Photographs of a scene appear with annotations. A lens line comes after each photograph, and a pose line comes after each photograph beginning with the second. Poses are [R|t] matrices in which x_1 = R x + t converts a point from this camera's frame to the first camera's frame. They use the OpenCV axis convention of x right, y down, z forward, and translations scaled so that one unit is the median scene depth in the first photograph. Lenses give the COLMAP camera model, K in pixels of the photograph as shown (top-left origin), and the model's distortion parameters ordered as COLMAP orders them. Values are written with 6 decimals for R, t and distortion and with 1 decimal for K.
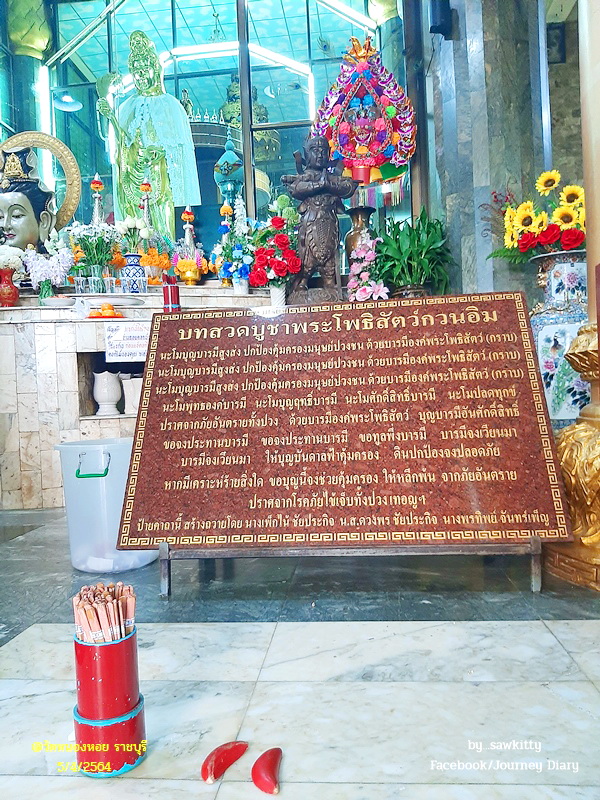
lens RADIAL K [[623.8, 0, 300.0], [0, 623.8, 400.0], [0, 0, 1]] dist [0.041843, -0.002884]
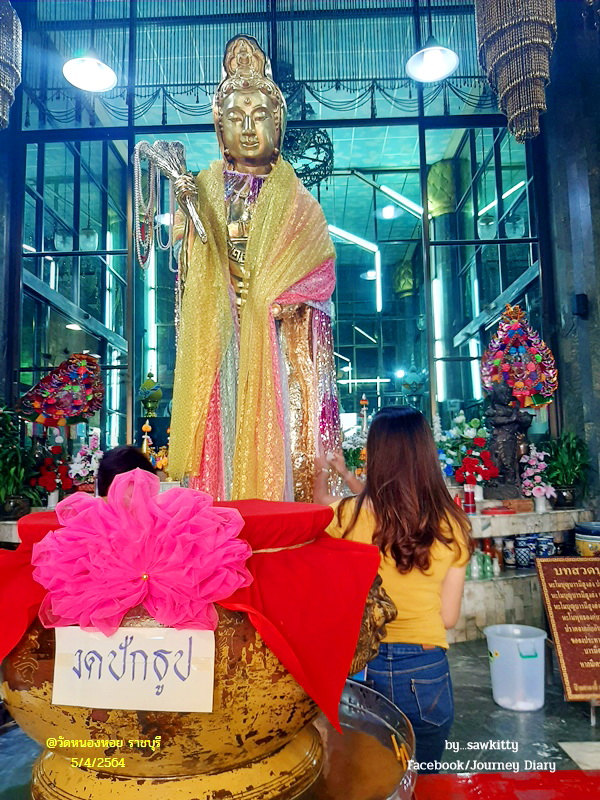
lens RADIAL K [[630.0, 0, 283.1], [0, 630.0, 403.5], [0, 0, 1]] dist [0.053692, -0.002044]
pose [[0.997996, 0.031281, 0.055009, -0.548394], [-0.024597, 0.992680, -0.118240, -0.174916], [-0.058305, 0.116650, 0.991460, -0.430085]]
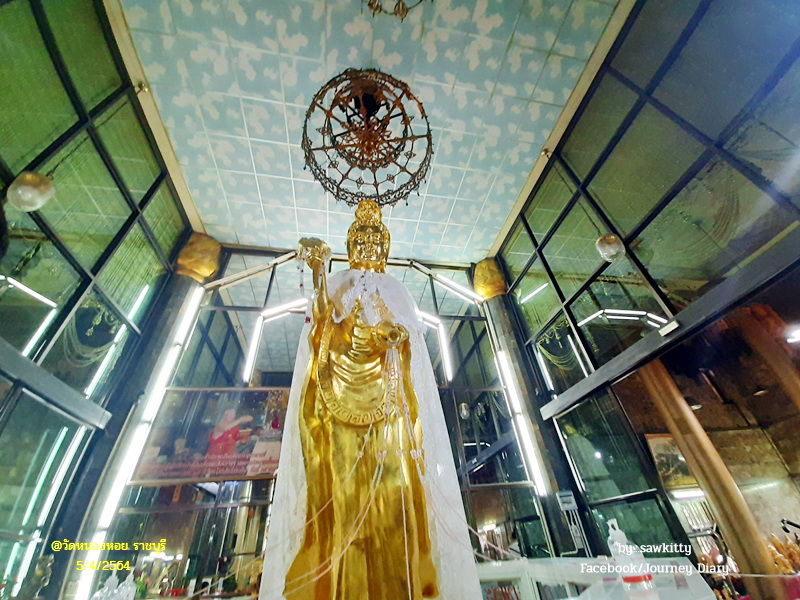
lens RADIAL K [[316.8, 0, 400.0], [0, 316.8, 300.0], [0, 0, 1]] dist [0.000268, -0.000075]
pose [[0.962044, 0.143510, 0.232111, -0.516823], [0.034944, 0.778771, -0.626334, -0.411426], [-0.270646, 0.610672, 0.744198, 1.343843]]
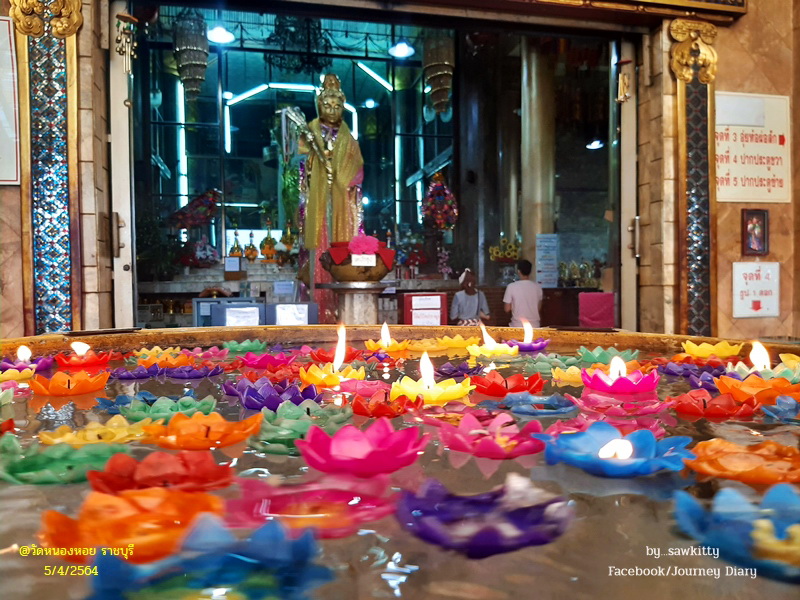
lens RADIAL K [[630.0, 0, 400.0], [0, 630.0, 300.0], [0, 0, 1]] dist [0.053692, -0.002044]
pose [[0.948673, 0.028871, 0.314938, -0.974294], [-0.028844, 0.999573, -0.004747, -0.010643], [-0.314940, -0.004581, 0.949100, -1.658681]]
